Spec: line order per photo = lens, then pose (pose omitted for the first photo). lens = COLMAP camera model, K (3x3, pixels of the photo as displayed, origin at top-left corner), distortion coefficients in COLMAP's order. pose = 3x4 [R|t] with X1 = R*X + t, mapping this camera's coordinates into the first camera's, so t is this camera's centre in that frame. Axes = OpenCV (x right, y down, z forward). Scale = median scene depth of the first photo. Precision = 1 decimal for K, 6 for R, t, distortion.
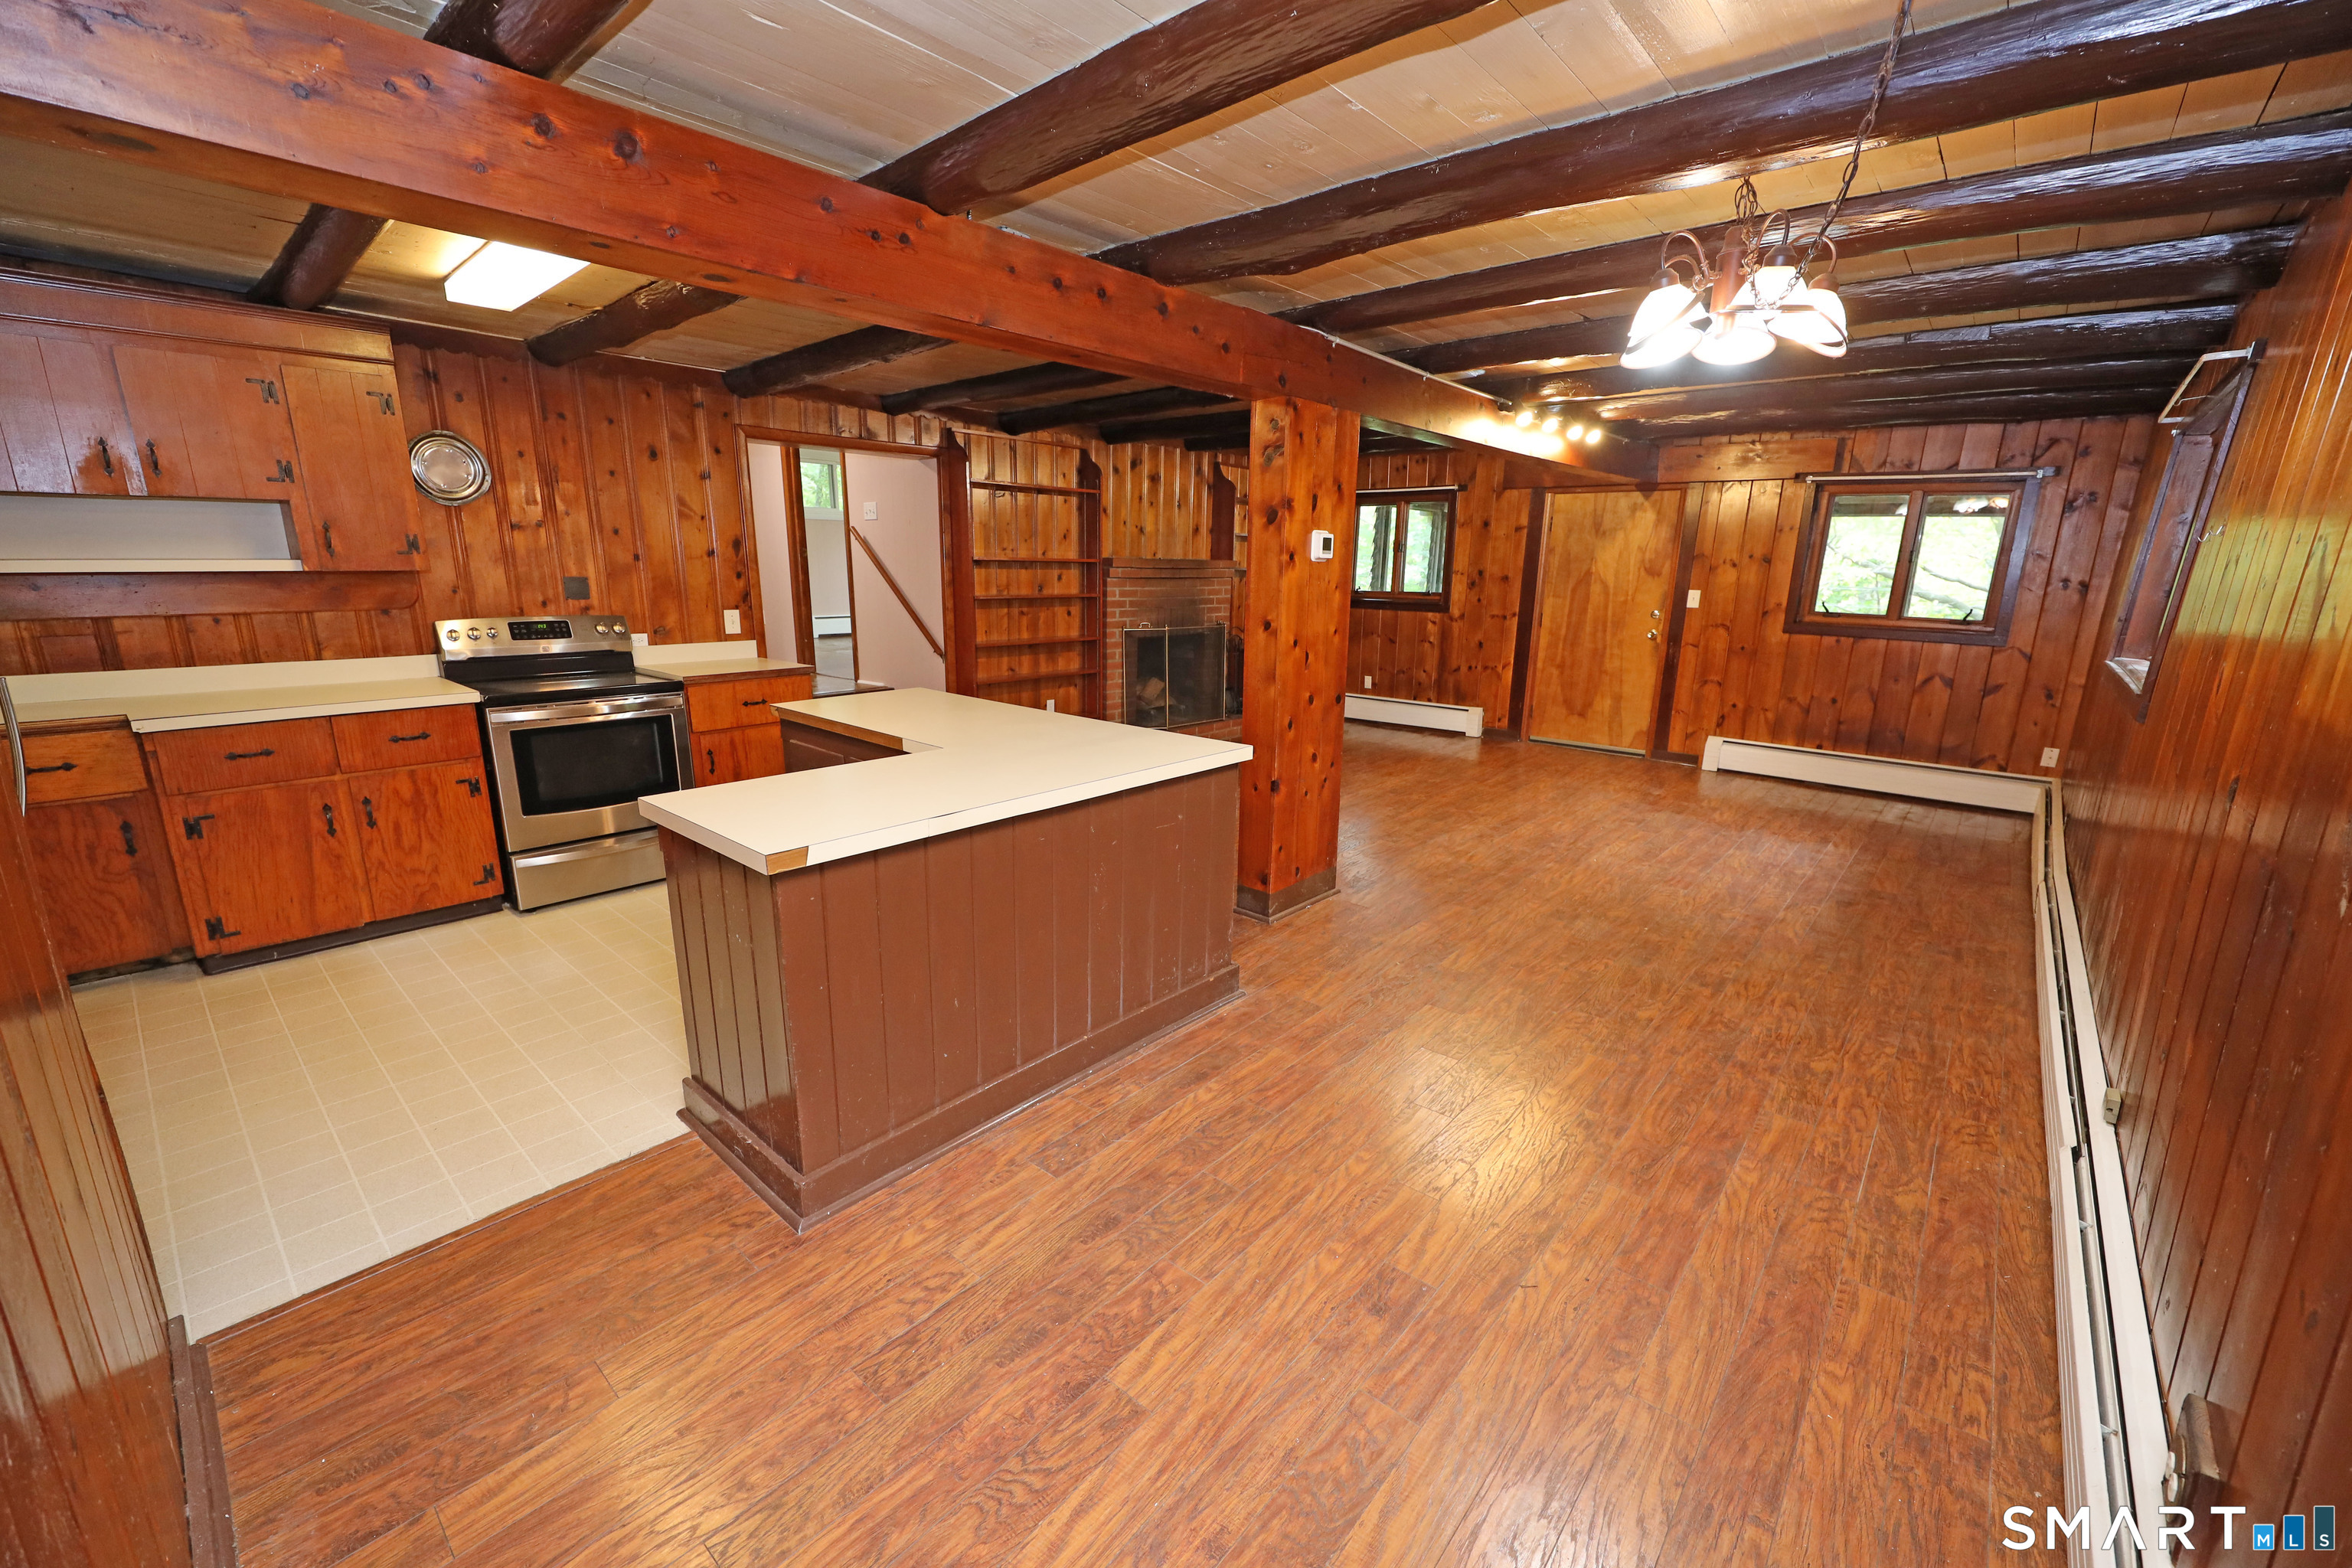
lens RADIAL K [[926.2, 0, 1176.0], [0, 926.2, 784.0], [0, 0, 1]] dist [-0.002403, -0.000462]
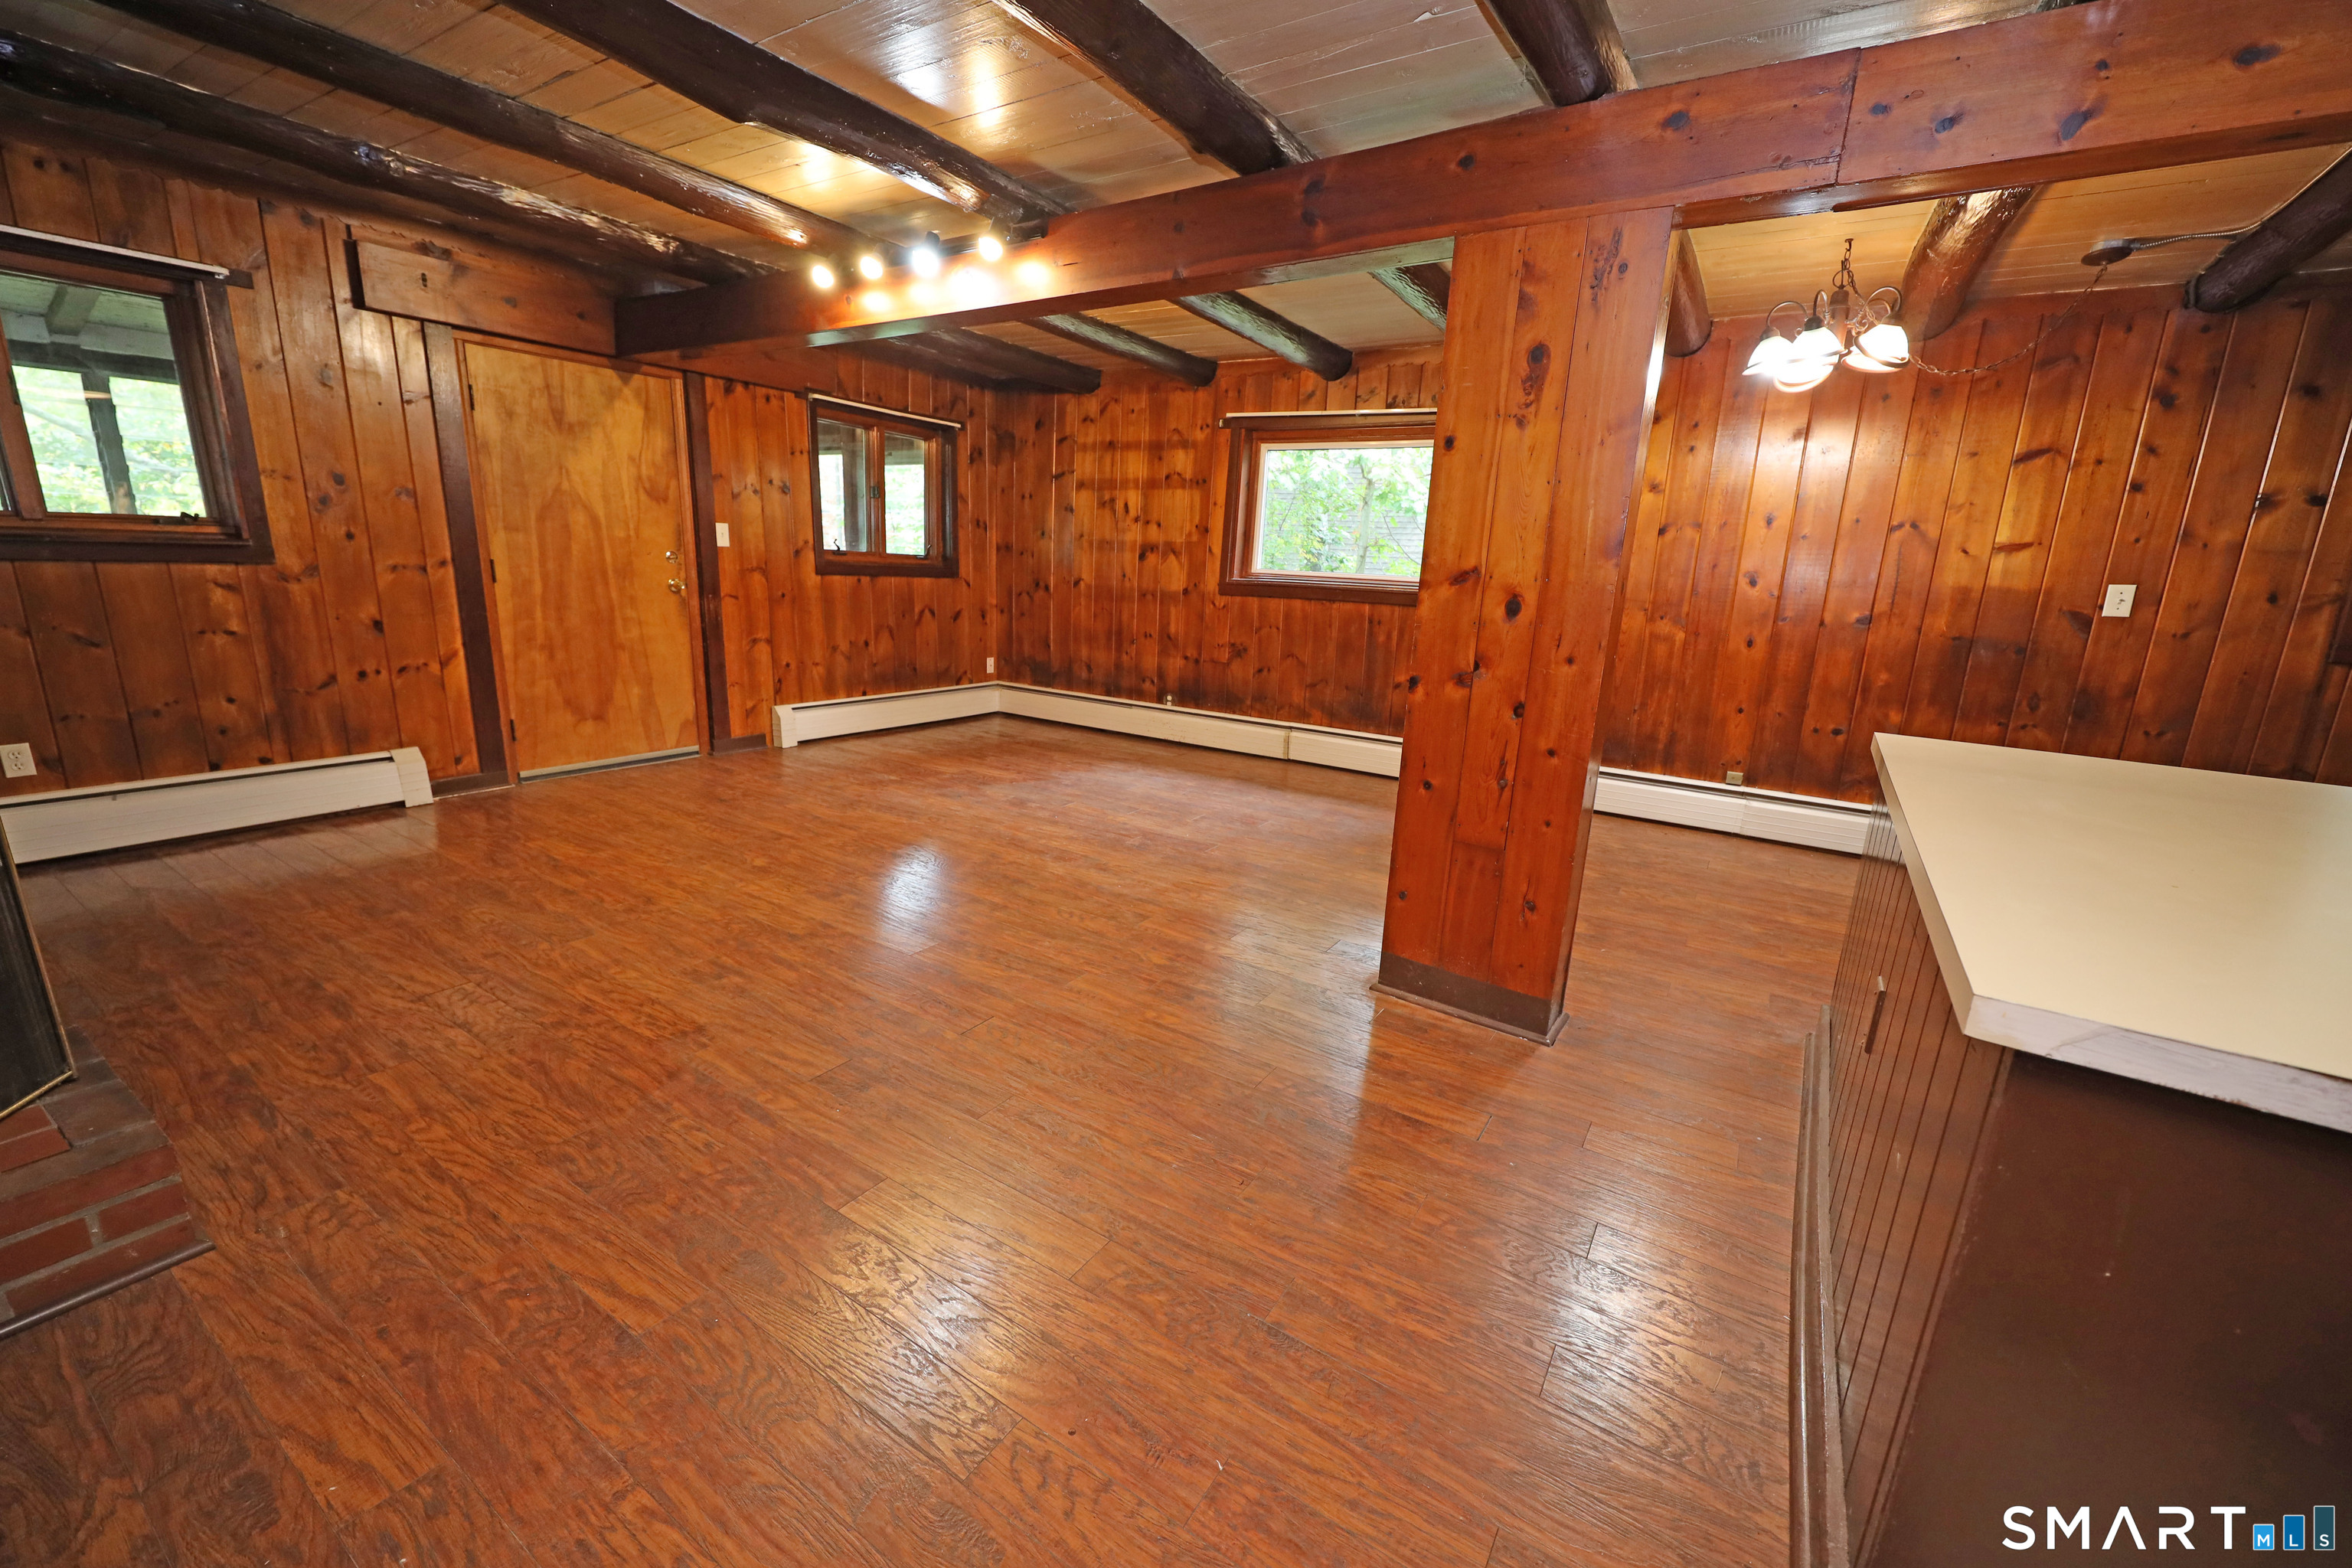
lens RADIAL K [[926.2, 0, 1176.0], [0, 926.2, 784.0], [0, 0, 1]] dist [-0.002403, -0.000462]
pose [[-0.150487, -0.251594, 0.956062, -0.367322], [0.184230, 0.942998, 0.277155, -0.202945], [-0.971294, 0.217843, -0.095558, 1.025719]]
